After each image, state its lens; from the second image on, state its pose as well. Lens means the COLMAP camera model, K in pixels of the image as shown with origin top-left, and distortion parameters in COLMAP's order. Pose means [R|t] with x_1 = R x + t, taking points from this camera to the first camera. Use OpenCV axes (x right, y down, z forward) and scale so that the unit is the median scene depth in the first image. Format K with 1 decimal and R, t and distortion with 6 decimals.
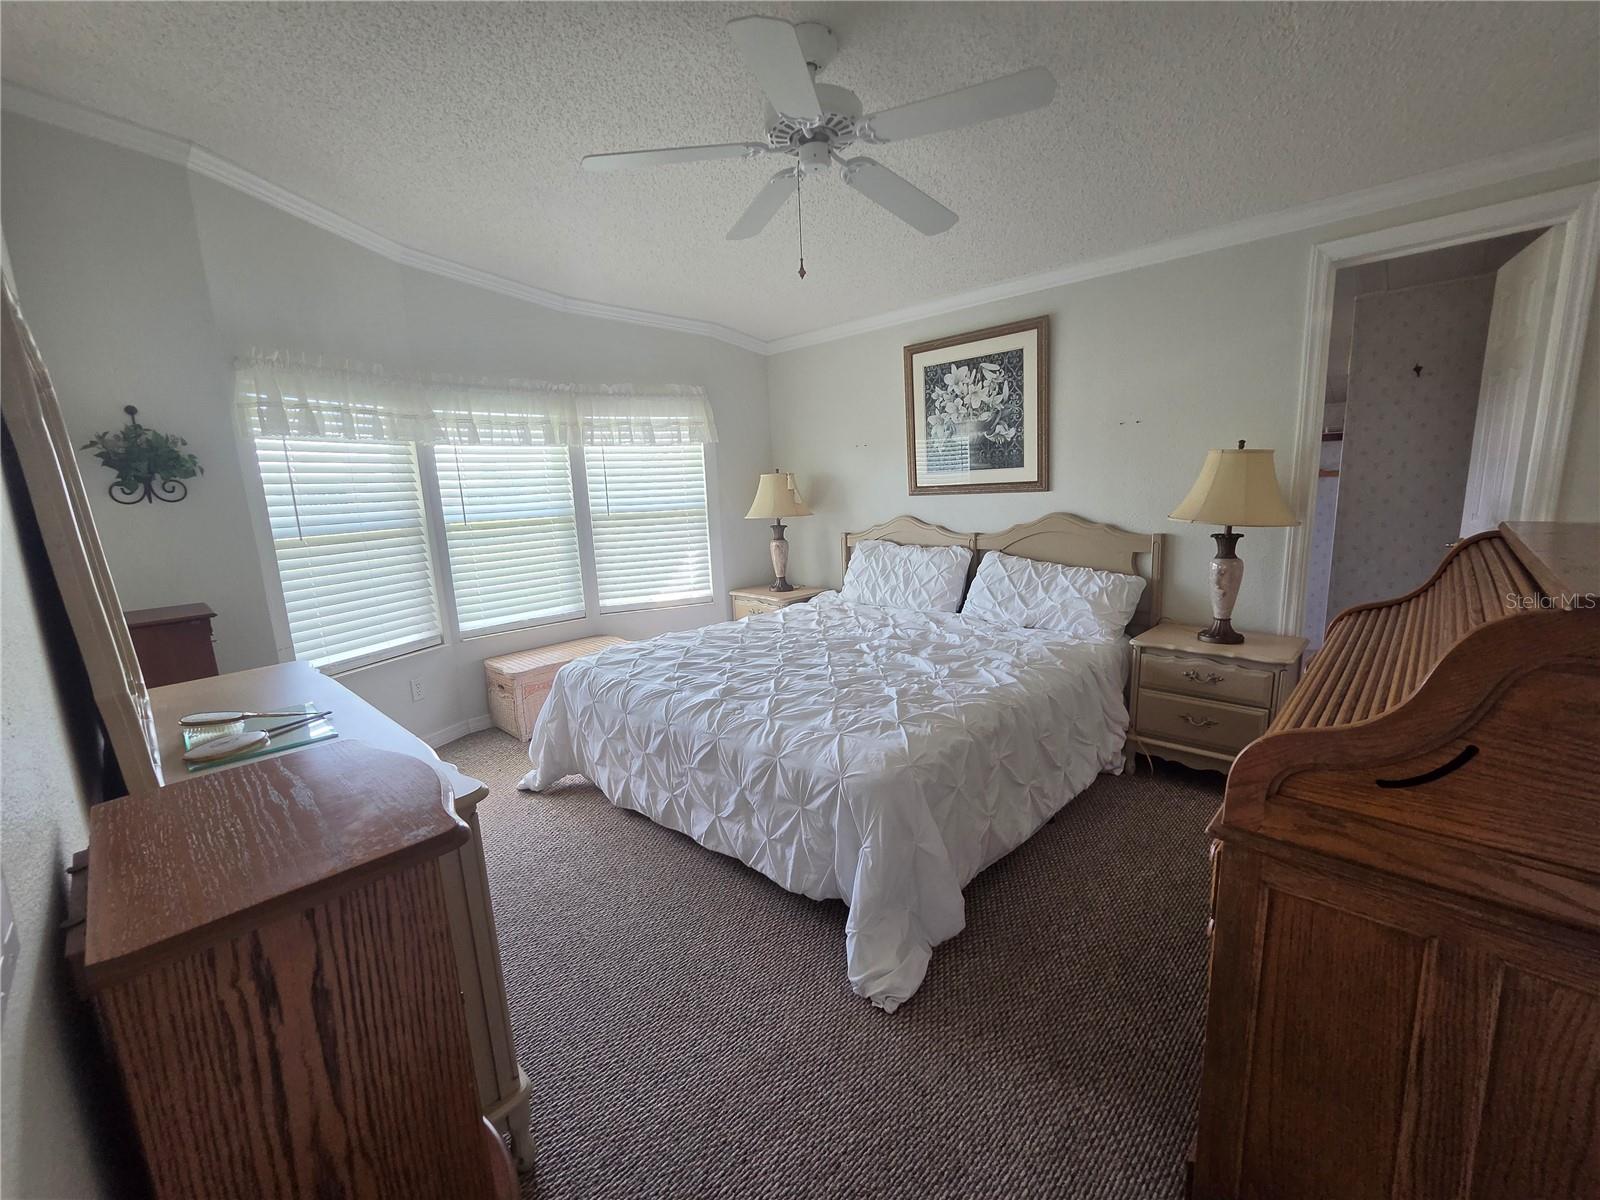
lens RADIAL K [[663.1, 0, 803.6], [0, 663.1, 605.2], [0, 0, 1]] dist [-0.002945, 0.001046]
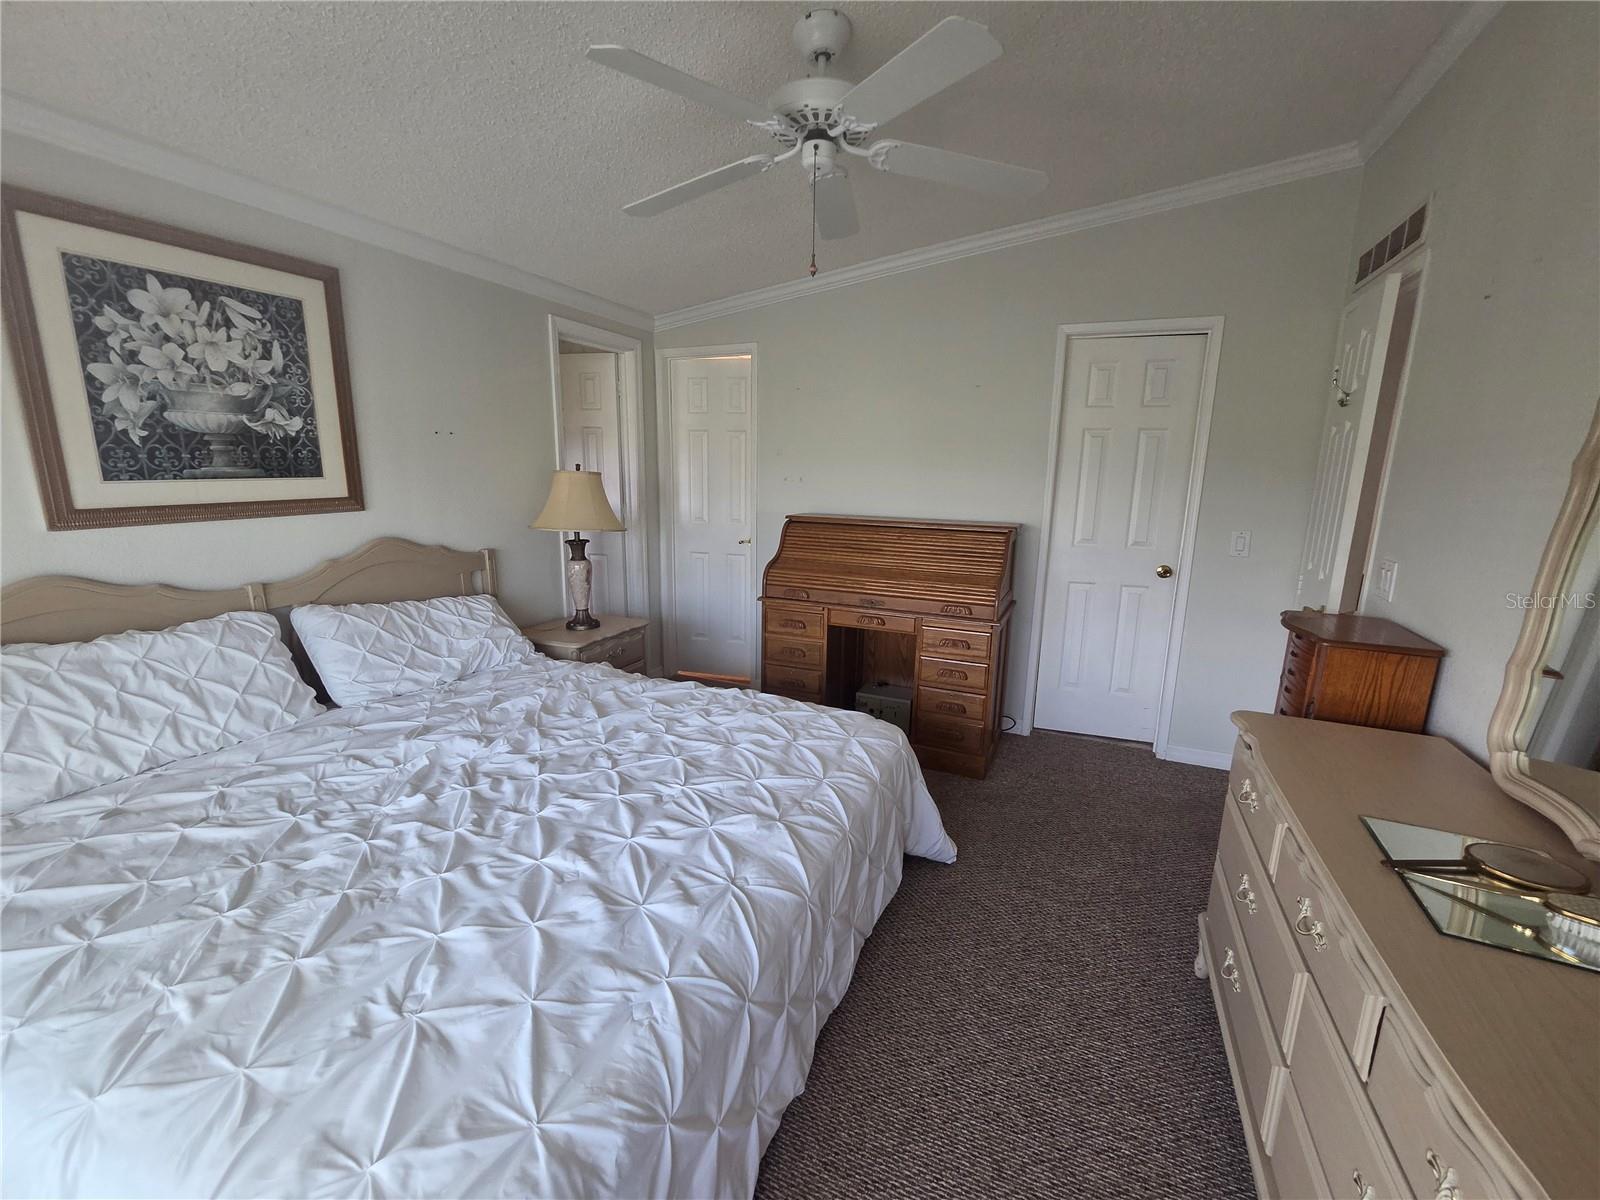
lens RADIAL K [[663.1, 0, 798.5], [0, 663.1, 600.3], [0, 0, 1]] dist [-0.002945, 0.001046]
pose [[-0.339108, -0.147540, 0.929106, -0.462640], [0.173482, 0.960880, 0.215903, -0.138996], [-0.924613, 0.234397, -0.300246, 0.732524]]
